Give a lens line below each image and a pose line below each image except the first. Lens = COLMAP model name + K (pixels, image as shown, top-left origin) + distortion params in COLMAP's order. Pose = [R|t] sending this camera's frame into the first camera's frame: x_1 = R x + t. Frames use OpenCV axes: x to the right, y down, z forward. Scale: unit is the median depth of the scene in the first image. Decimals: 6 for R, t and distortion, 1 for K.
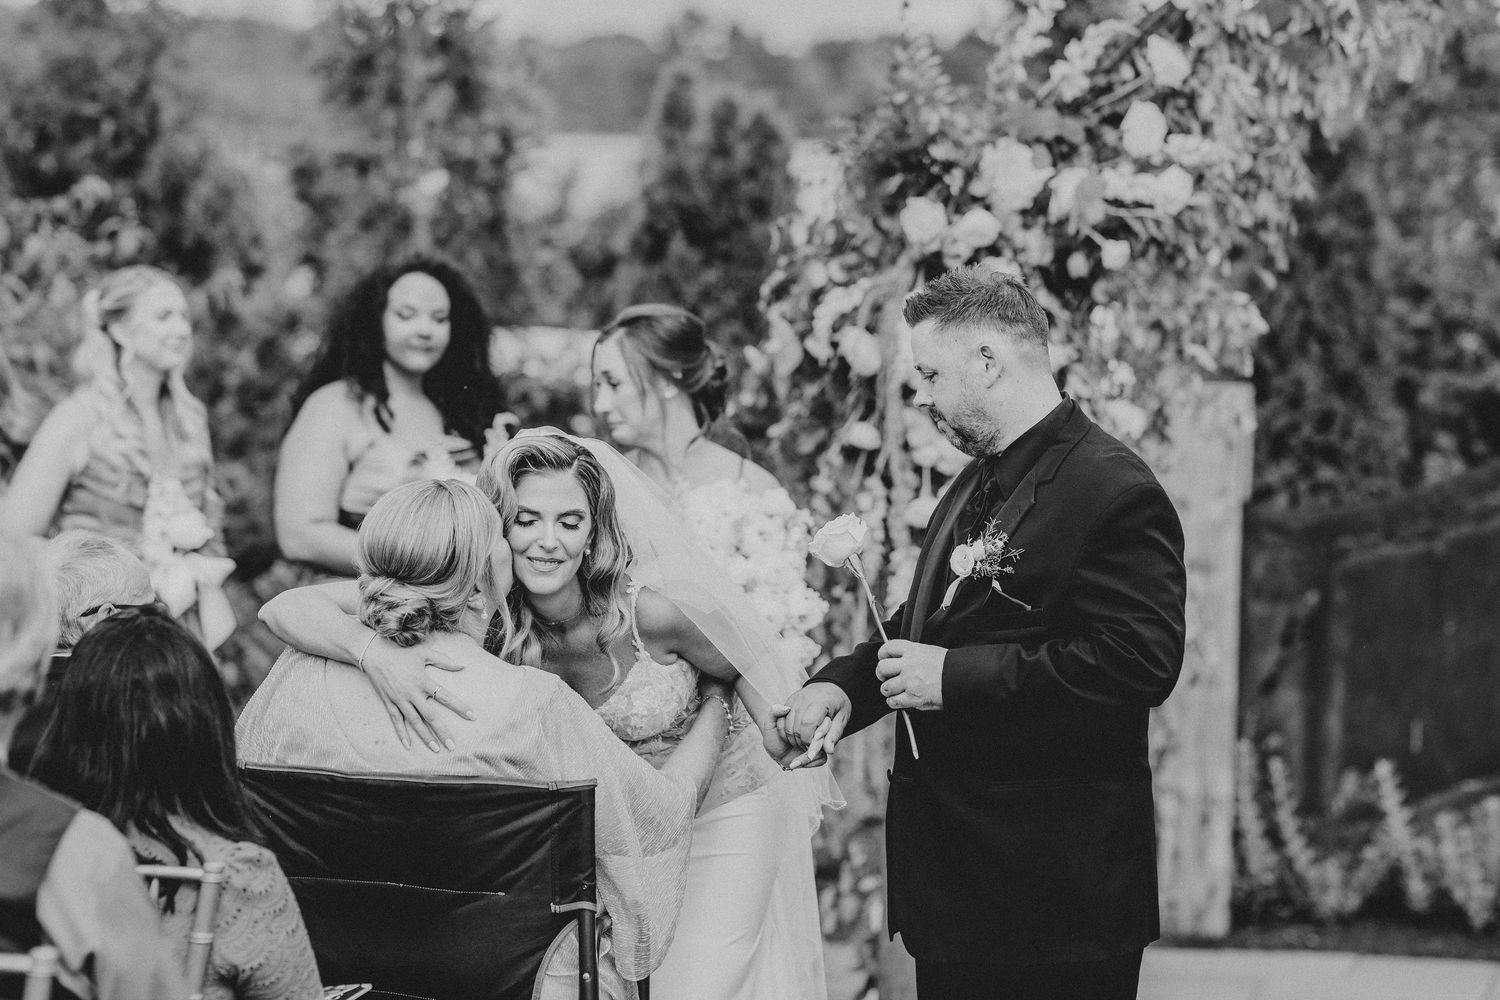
lens RADIAL K [[3591.7, 0, 750.0], [0, 3591.7, 500.0], [0, 0, 1]] dist [0.024785, 0.322258]
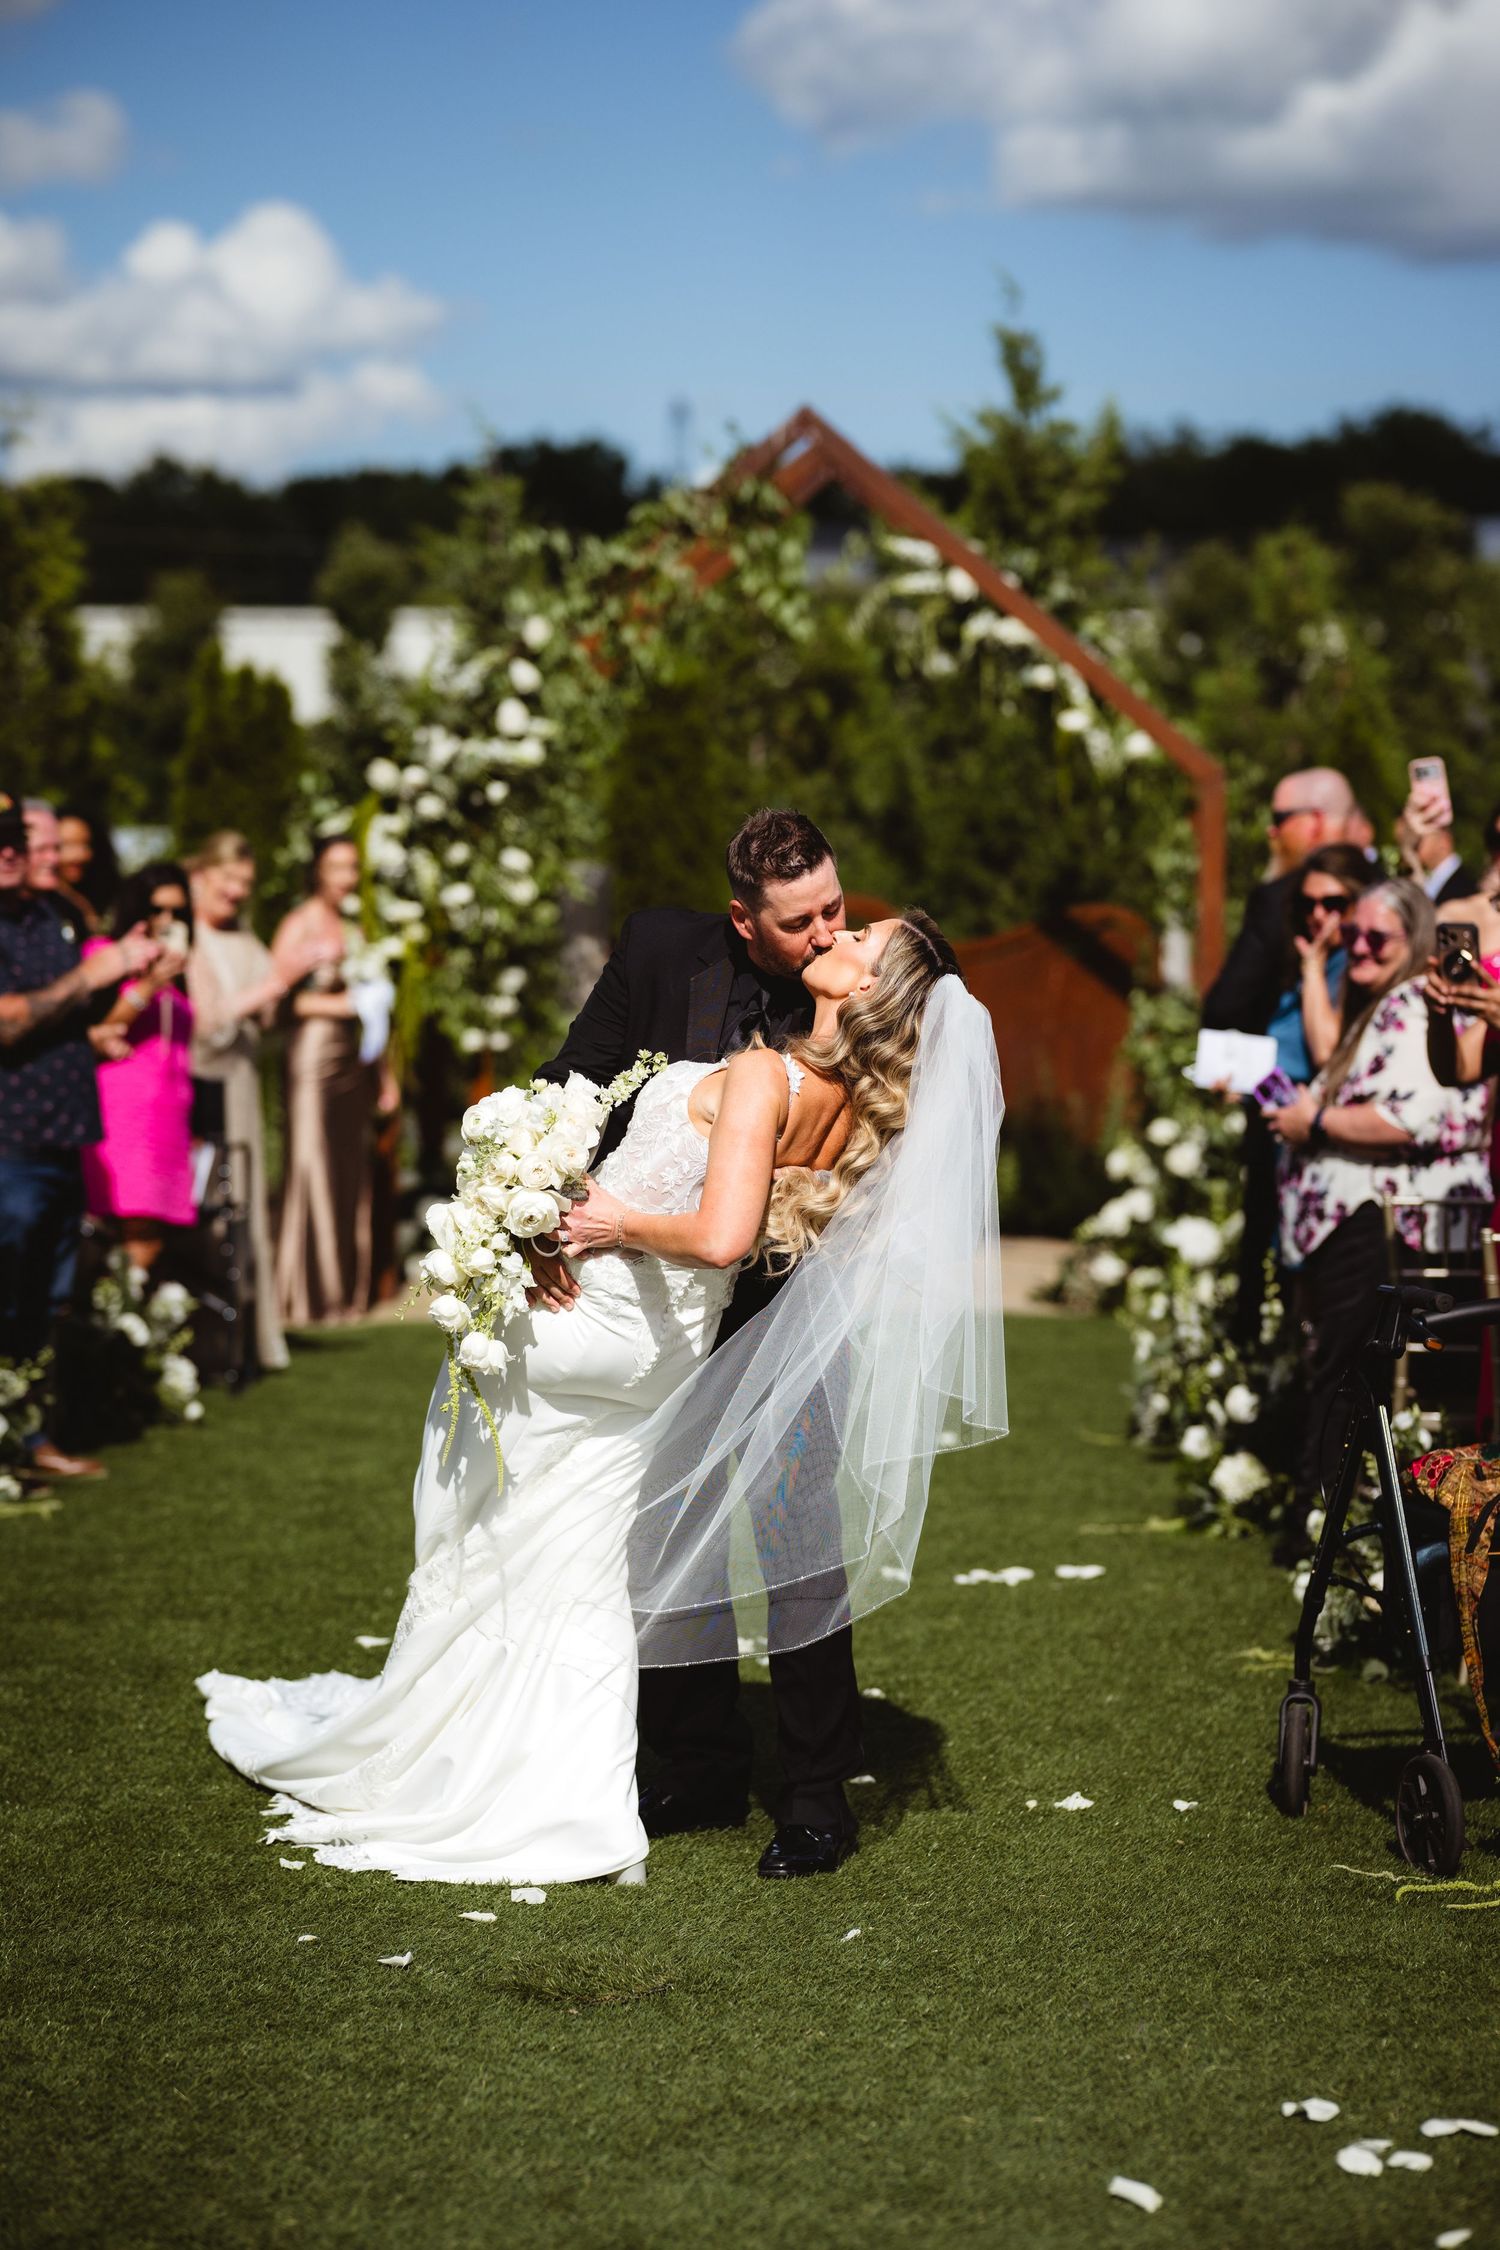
lens RADIAL K [[5387.6, 0, 750.0], [0, 5387.6, 1125.0], [0, 0, 1]] dist [0.024785, 0.322258]
pose [[0.994347, -0.036169, 0.099827, -0.037829], [0.033770, 0.999101, 0.025615, 0.026778], [-0.100663, -0.022099, 0.994675, -1.512643]]
